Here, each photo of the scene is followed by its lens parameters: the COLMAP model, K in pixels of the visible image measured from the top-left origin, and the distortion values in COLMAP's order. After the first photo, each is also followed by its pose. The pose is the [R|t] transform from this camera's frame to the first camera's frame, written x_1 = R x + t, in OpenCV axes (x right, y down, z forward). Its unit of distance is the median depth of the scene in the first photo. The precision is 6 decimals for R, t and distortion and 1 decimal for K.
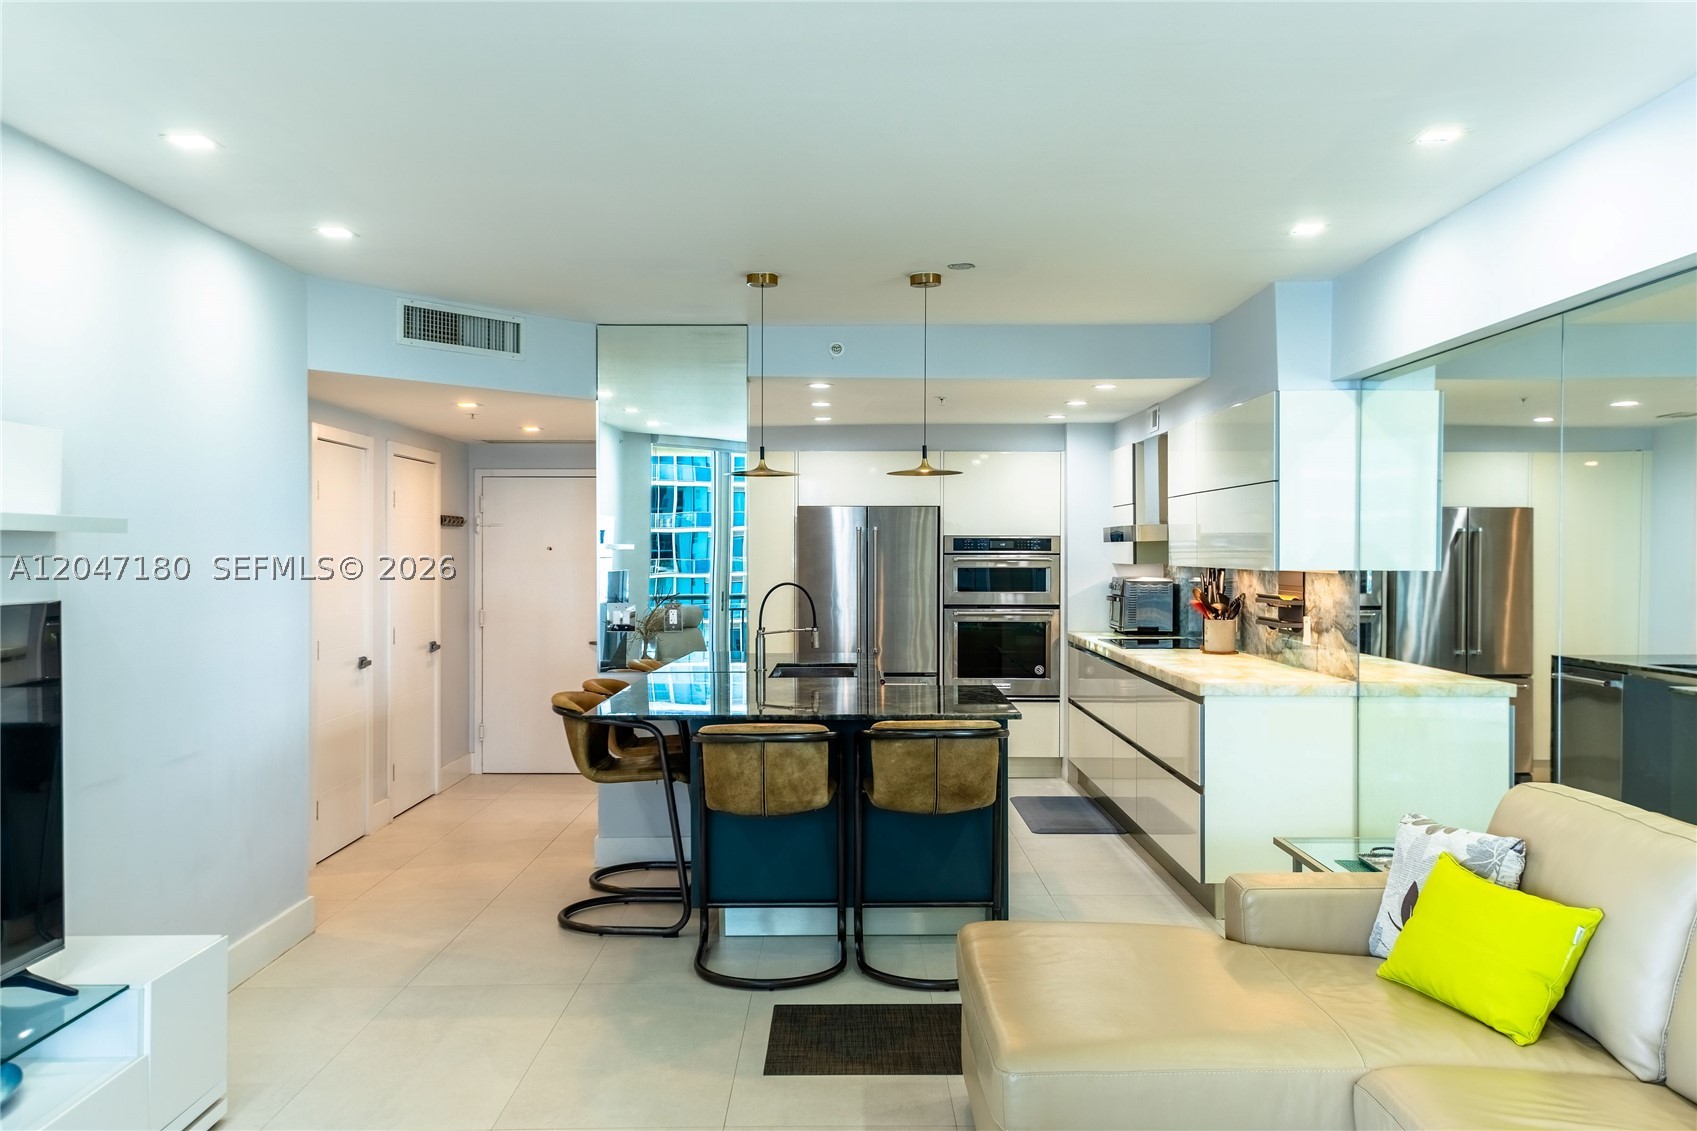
lens RADIAL K [[1380.3, 0, 839.4], [0, 1380.3, 563.4], [0, 0, 1]] dist [0.044180, -0.004953]
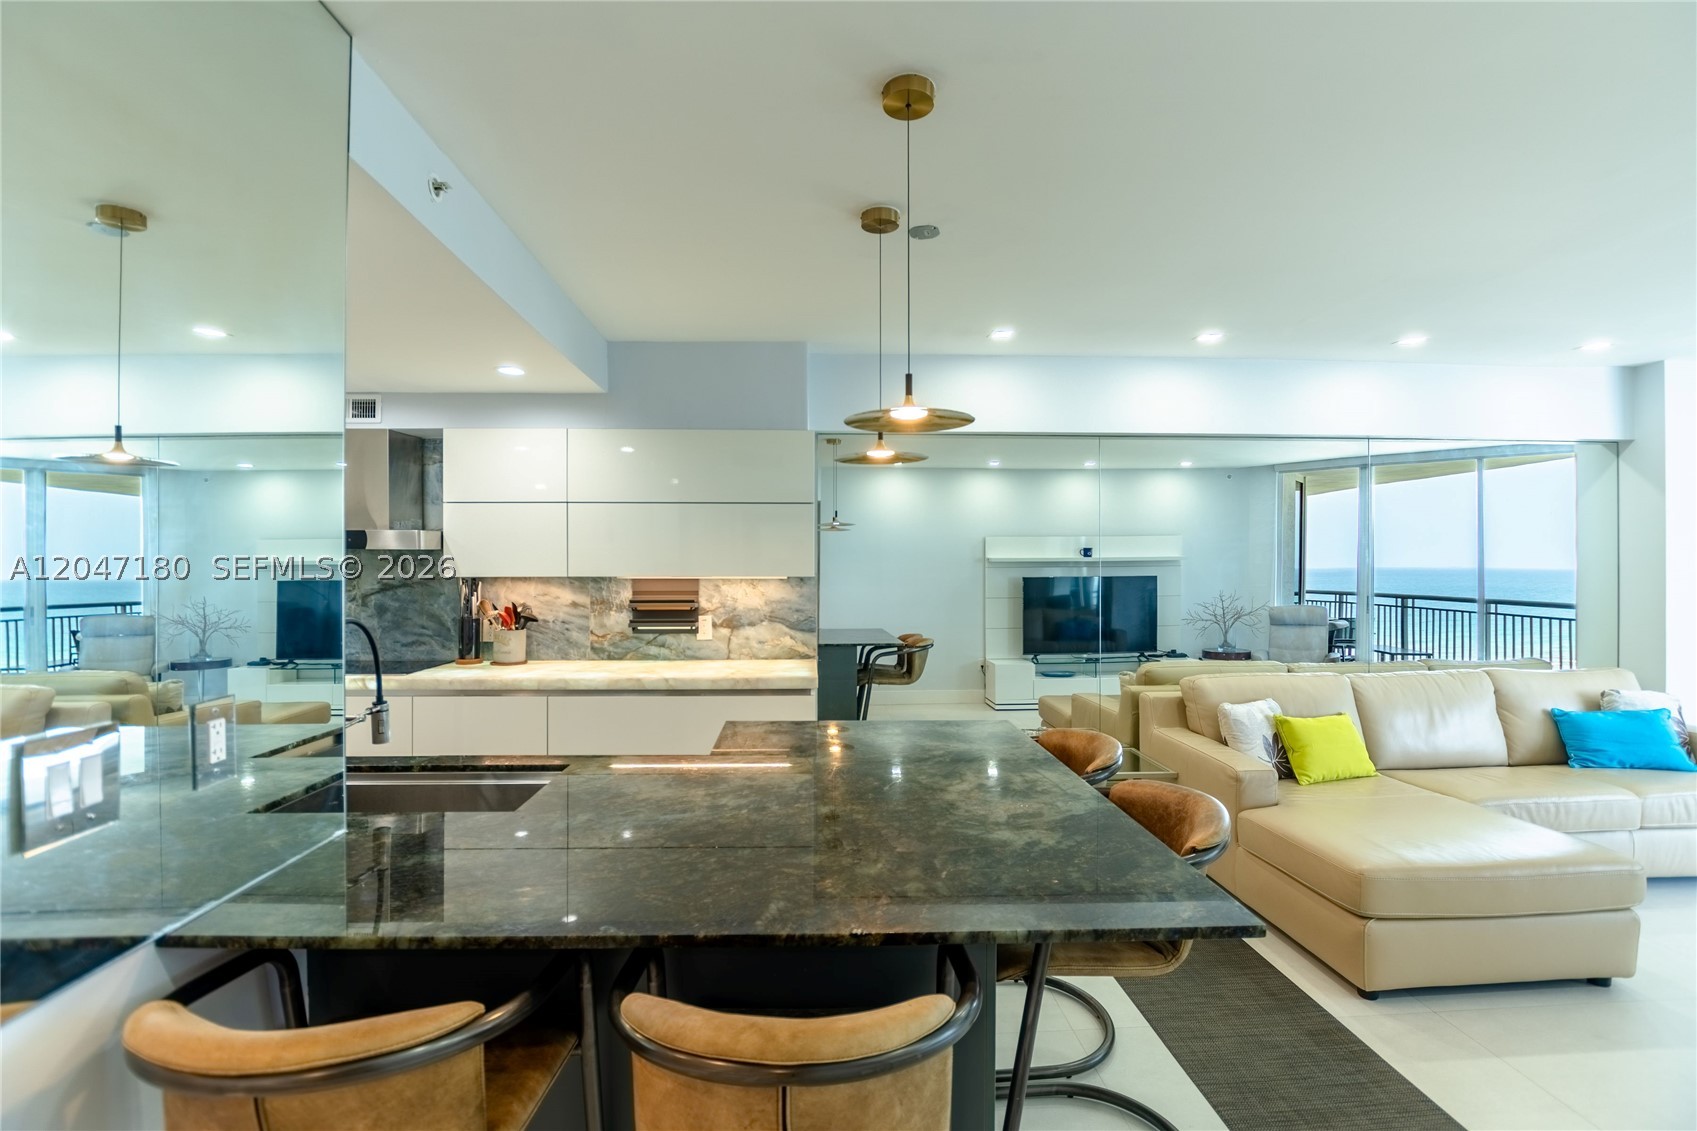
lens RADIAL K [[768.2, 0, 839.4], [0, 768.2, 566.5], [0, 0, 1]] dist [-0.024091, 0.000654]
pose [[-0.049134, 0.002329, 0.998789, -0.332087], [0.010213, 0.999946, -0.001830, -0.001965], [-0.998740, 0.010111, -0.049155, 0.913724]]
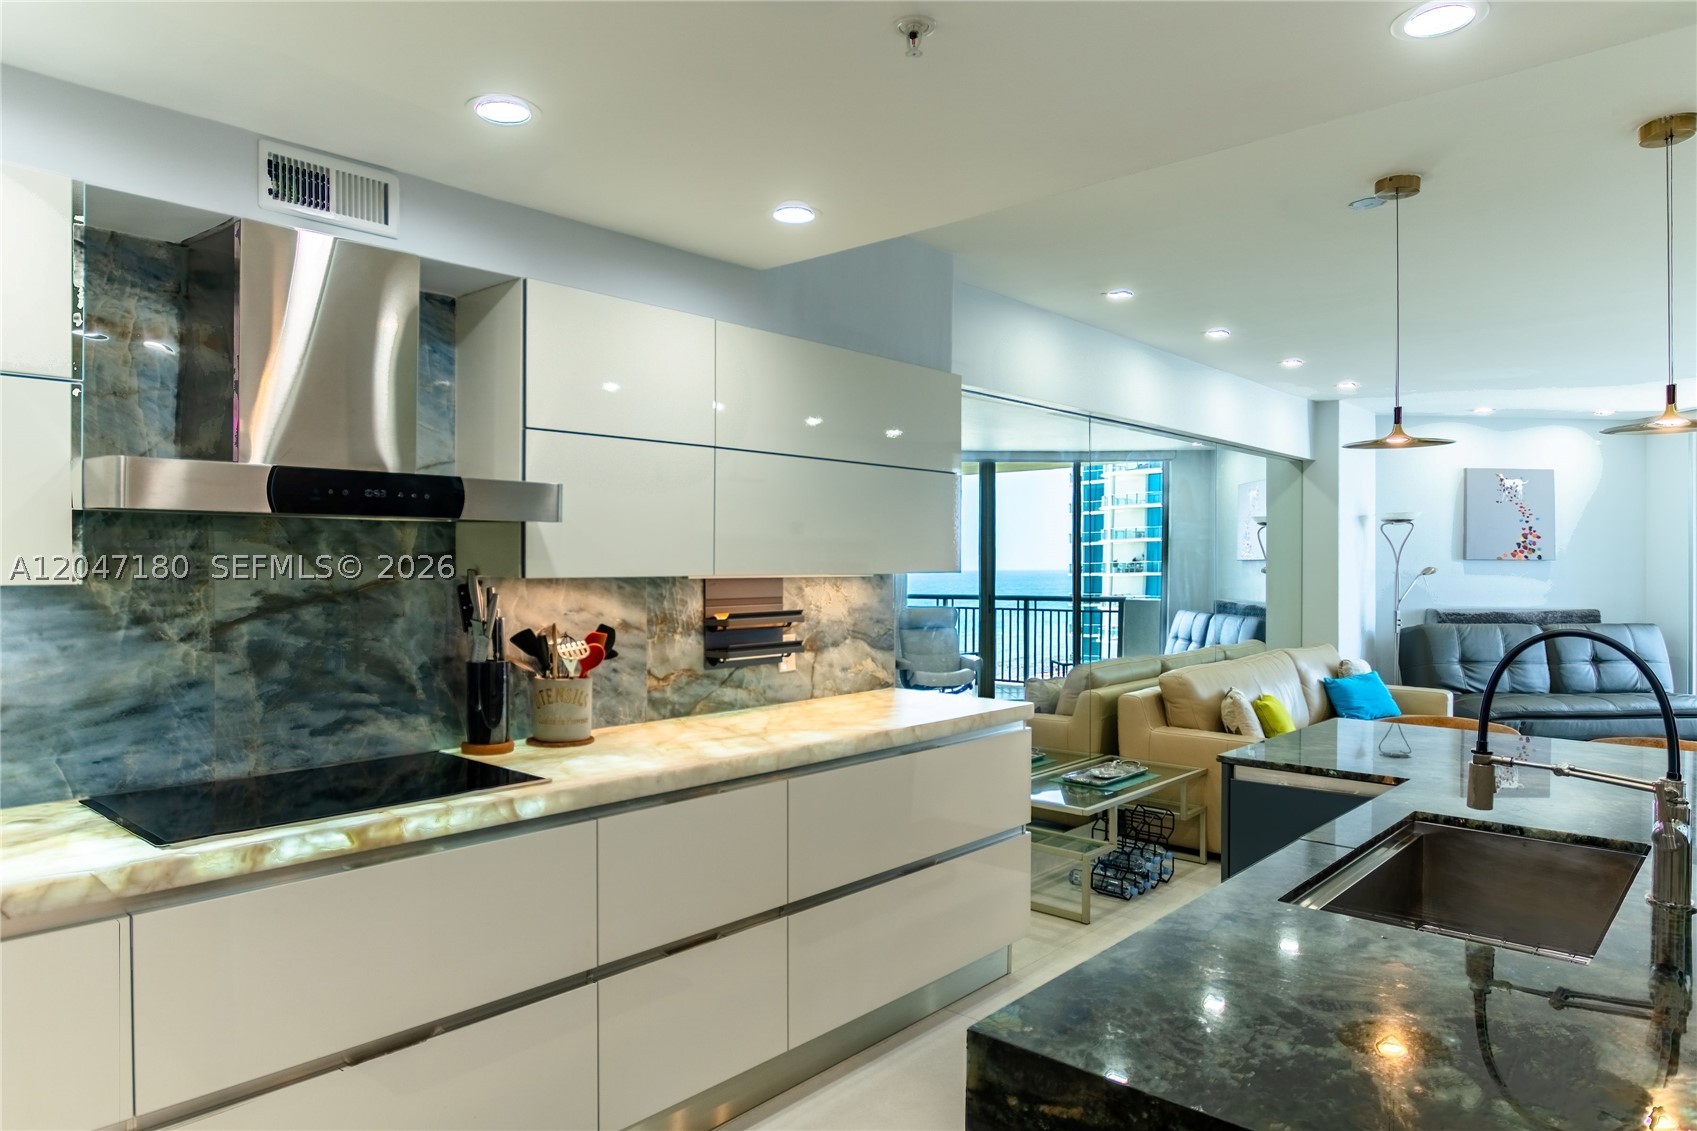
lens RADIAL K [[1073.1, 0, 848.5], [0, 1073.1, 565.5], [0, 0, 1]] dist [-0.004366, -0.001974]
pose [[-0.753910, -0.000820, 0.656977, -0.085868], [0.006535, 0.999940, 0.008747, -0.005749], [-0.656945, 0.010888, -0.753860, 1.429615]]
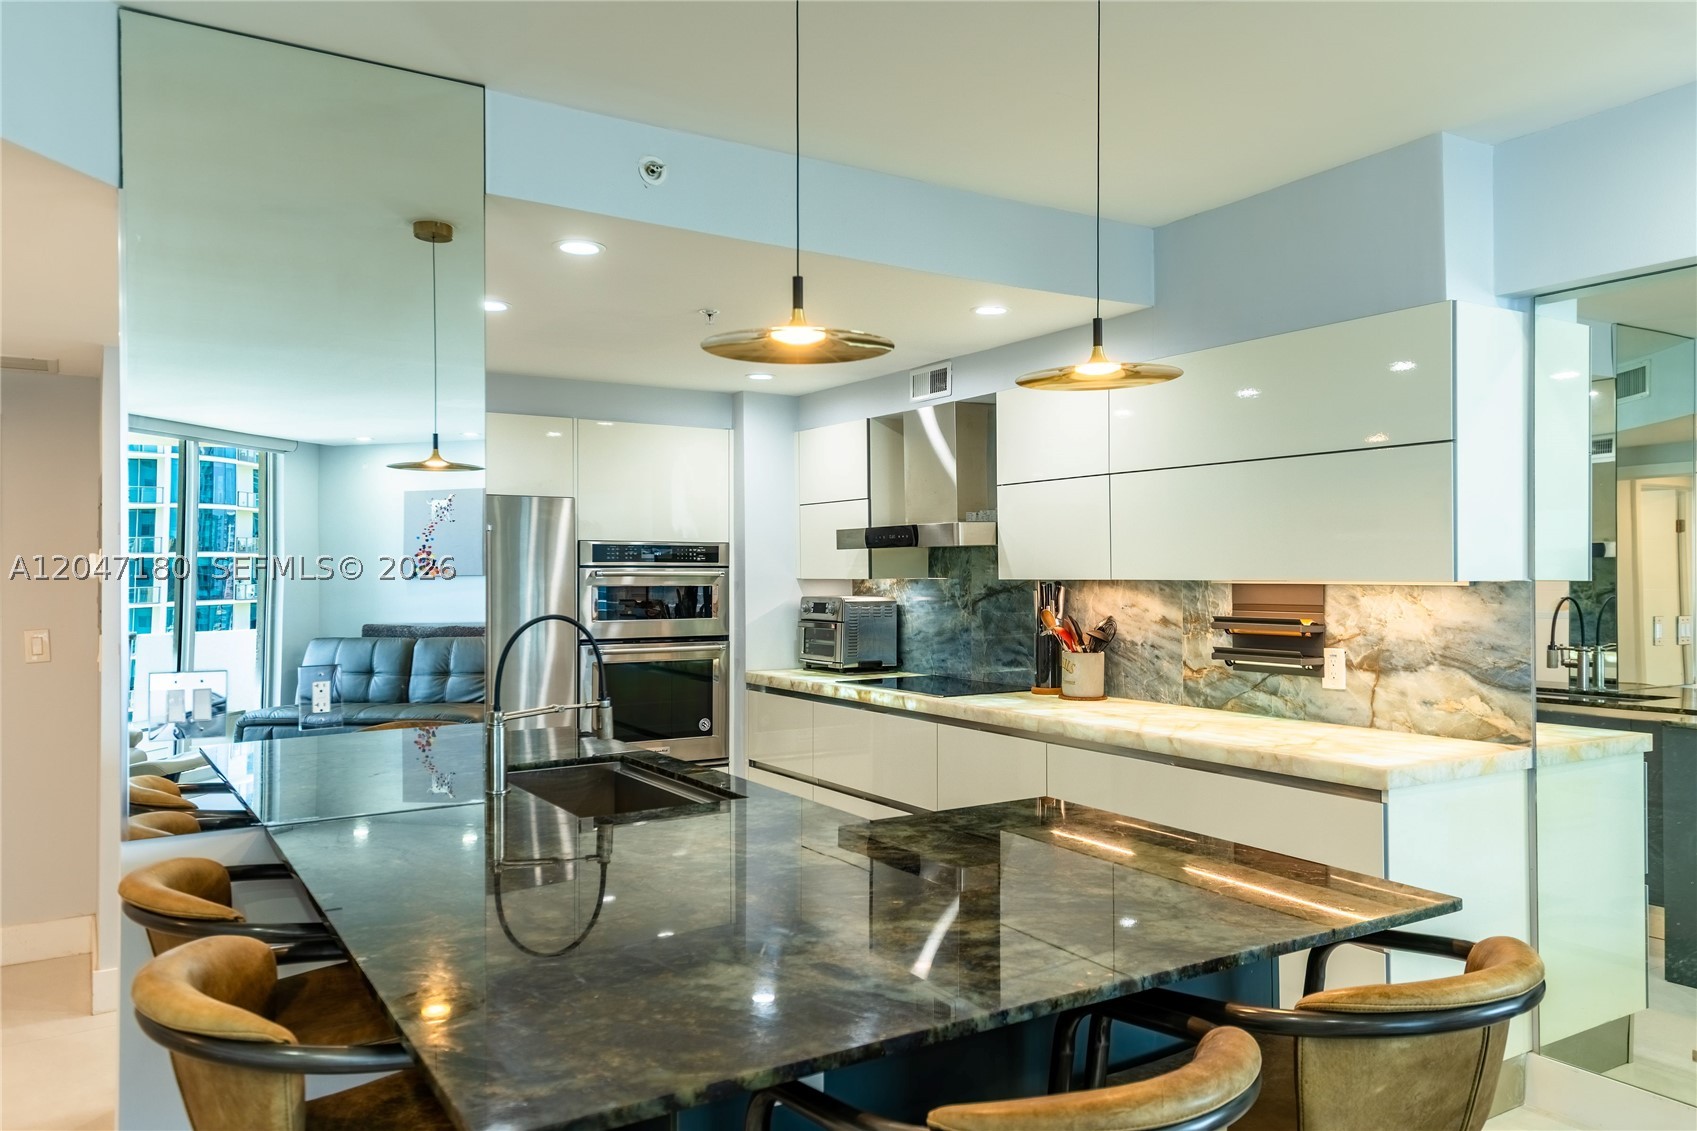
lens RADIAL K [[1206.2, 0, 842.3], [0, 1206.2, 566.8], [0, 0, 1]] dist [0.066907, -0.052441]
pose [[0.843488, 0.000273, 0.537147, -0.202745], [0.008222, 0.999876, -0.013419, 0.003383], [-0.537085, 0.015735, 0.843382, 0.612289]]
